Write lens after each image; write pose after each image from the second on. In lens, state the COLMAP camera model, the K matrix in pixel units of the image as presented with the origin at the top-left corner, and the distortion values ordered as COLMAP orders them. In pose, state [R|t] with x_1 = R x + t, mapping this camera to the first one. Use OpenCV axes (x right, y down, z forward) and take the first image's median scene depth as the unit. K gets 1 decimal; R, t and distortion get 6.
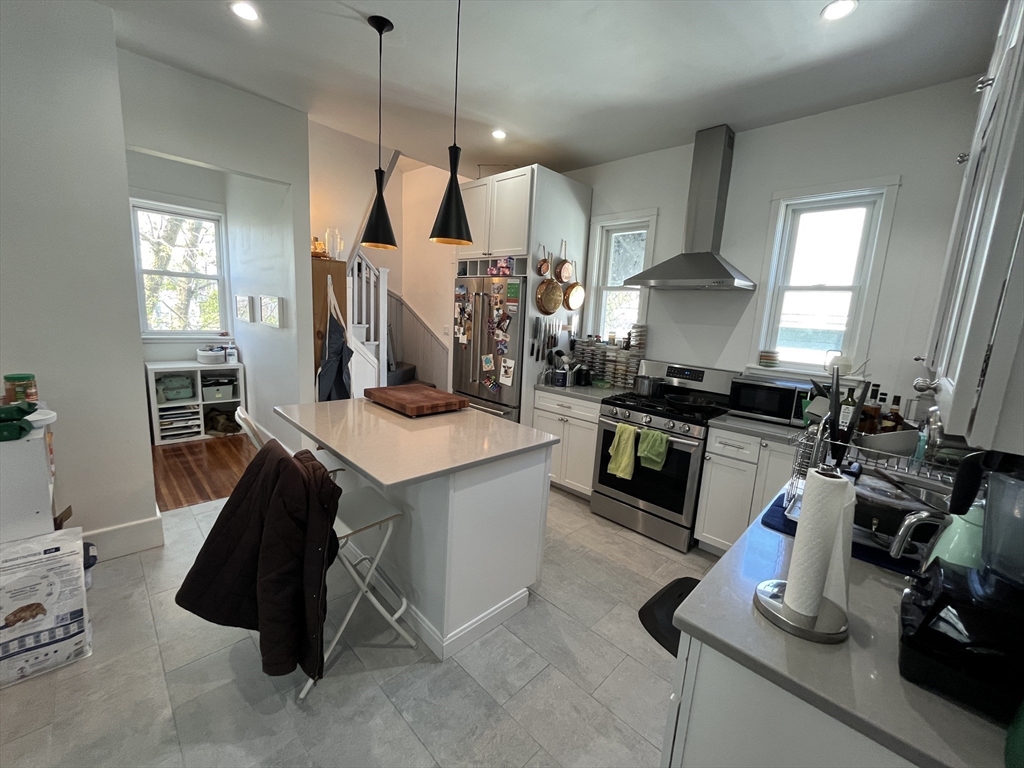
lens RADIAL K [[412.2, 0, 516.0], [0, 412.2, 384.7], [0, 0, 1]] dist [-0.004118, -0.000651]
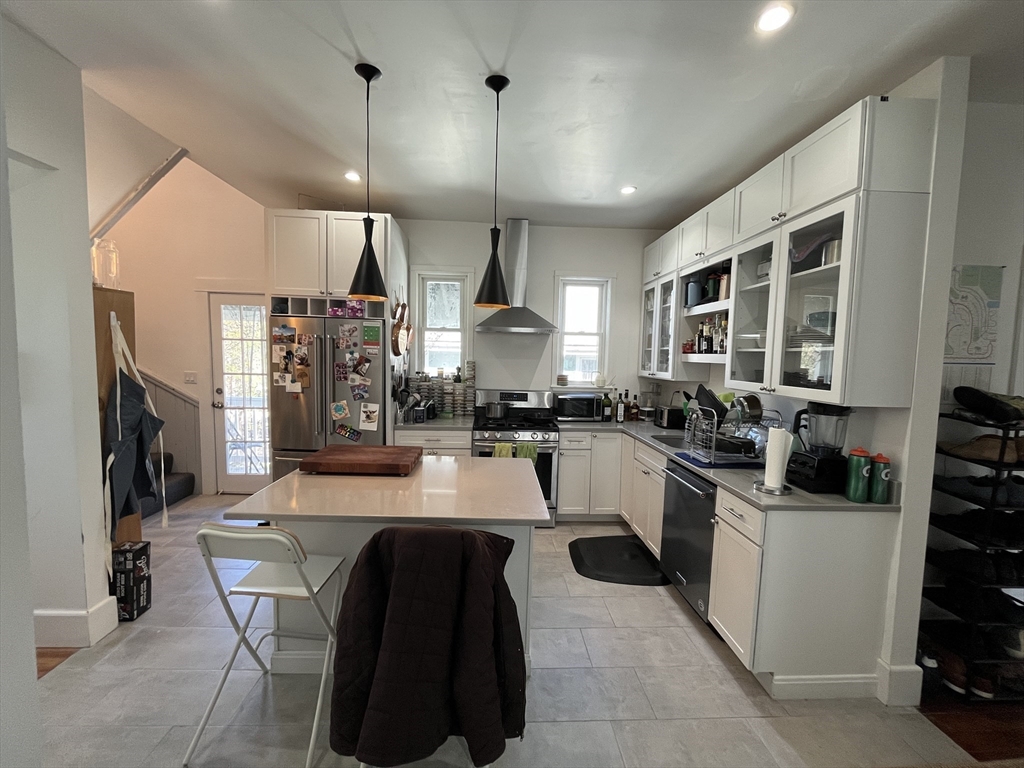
lens RADIAL K [[412.2, 0, 511.8], [0, 412.2, 383.3], [0, 0, 1]] dist [-0.004118, -0.000651]
pose [[0.677332, -0.093613, 0.729697, -0.490247], [0.135990, 0.990710, 0.000867, -0.064247], [-0.722999, 0.098644, 0.683770, 0.096981]]
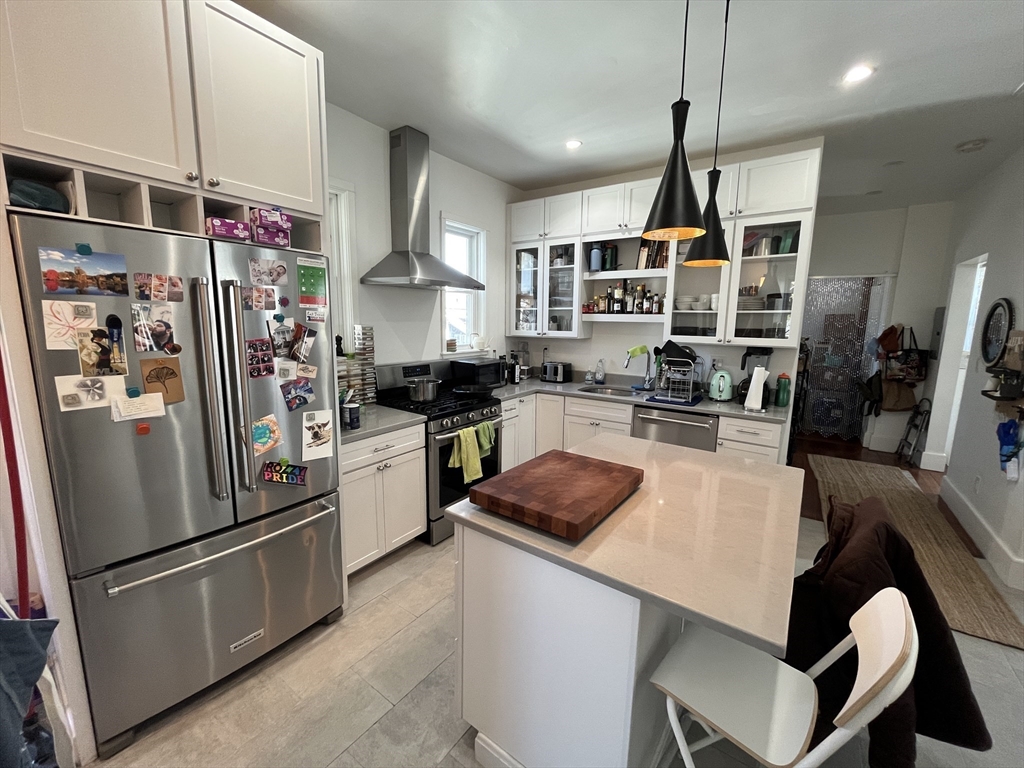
lens RADIAL K [[412.2, 0, 513.5], [0, 412.2, 382.5], [0, 0, 1]] dist [-0.004118, -0.000651]
pose [[-0.151256, -0.211661, 0.965568, -0.555190], [0.142016, 0.962020, 0.233131, -0.183435], [-0.978240, 0.172389, -0.115452, 0.805126]]
